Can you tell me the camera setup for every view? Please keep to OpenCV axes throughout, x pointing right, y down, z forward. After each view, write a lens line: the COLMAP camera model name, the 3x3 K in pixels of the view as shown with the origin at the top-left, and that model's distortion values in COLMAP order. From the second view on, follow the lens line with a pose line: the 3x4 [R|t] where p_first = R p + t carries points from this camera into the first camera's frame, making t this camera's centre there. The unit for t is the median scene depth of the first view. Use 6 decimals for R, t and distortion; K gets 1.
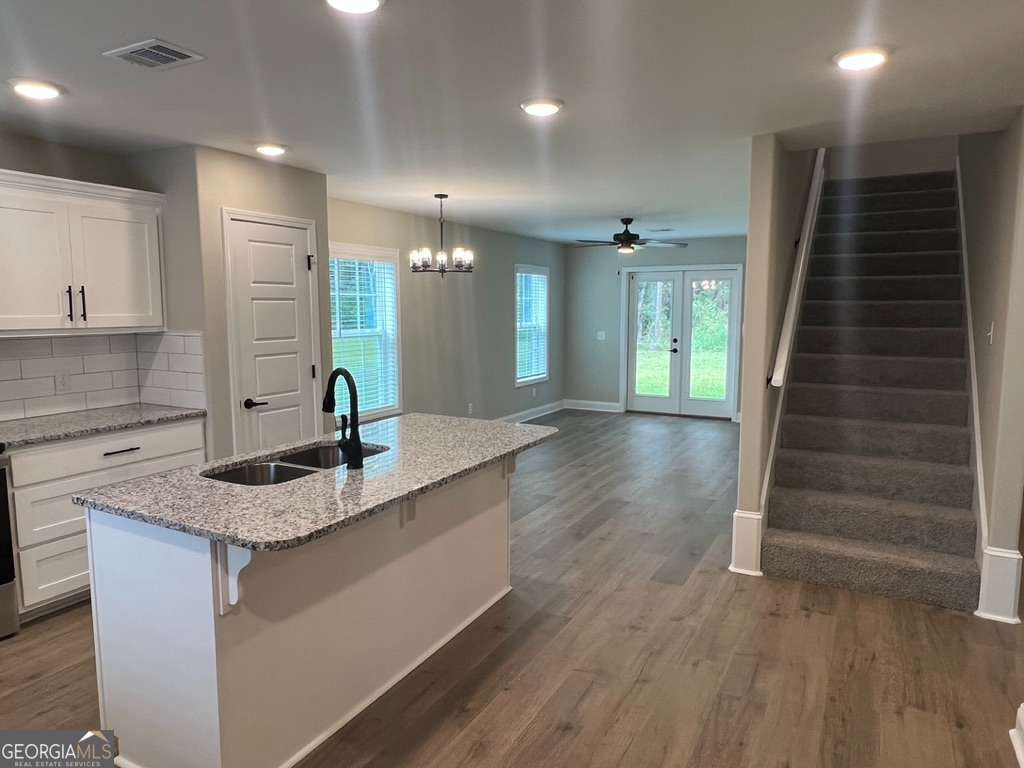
lens RADIAL K [[664.6, 0, 512.0], [0, 664.6, 384.0], [0, 0, 1]] dist [0.002204, 0.001735]
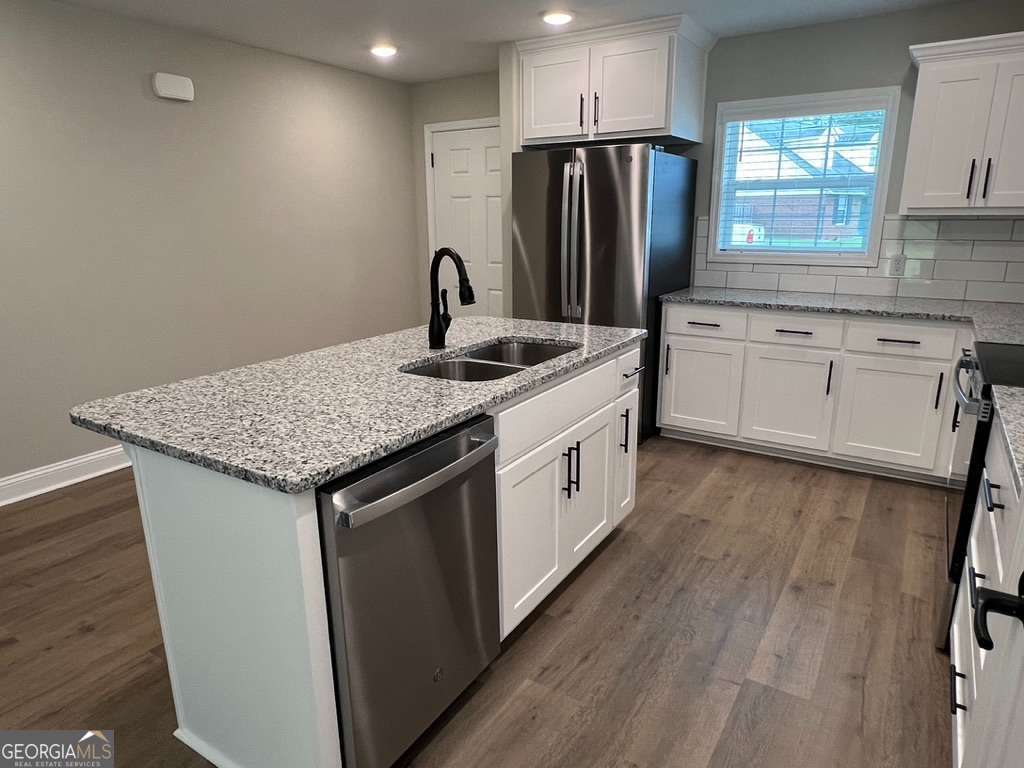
lens RADIAL K [[643.8, 0, 504.1], [0, 643.8, 385.2], [0, 0, 1]] dist [-0.003738, -0.000495]
pose [[-0.997096, -0.008755, 0.075648, -0.290525], [0.019967, 0.928562, 0.370639, -0.124485], [-0.073489, 0.371074, -0.925691, 1.343623]]
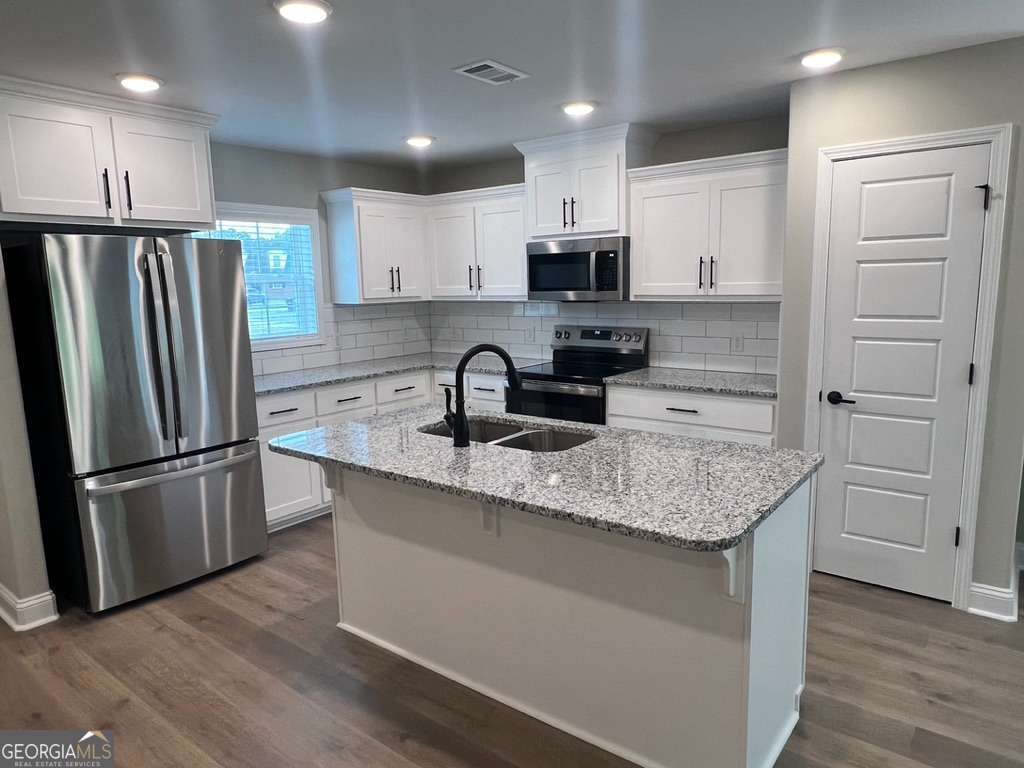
lens RADIAL K [[664.6, 0, 512.0], [0, 664.6, 384.0], [0, 0, 1]] dist [0.002204, 0.001735]
pose [[-0.161545, 0.157666, -0.974189, 0.489421], [-0.094340, 0.980167, 0.174278, -0.100097], [0.982346, 0.120059, -0.143467, 0.851552]]
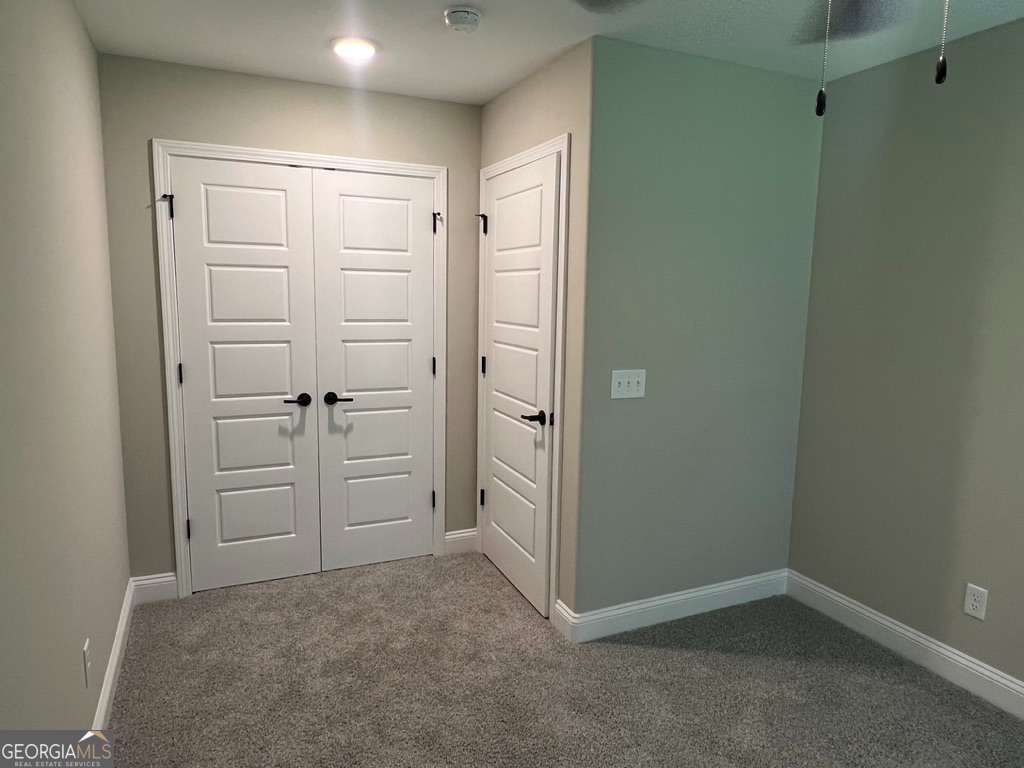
lens RADIAL K [[664.6, 0, 512.0], [0, 664.6, 384.0], [0, 0, 1]] dist [0.002204, 0.001735]
pose [[0.780660, 0.103391, -0.616344, 0.319936], [-0.092618, 0.994470, 0.049512, -0.056291], [0.618055, 0.018433, 0.785919, 0.577108]]
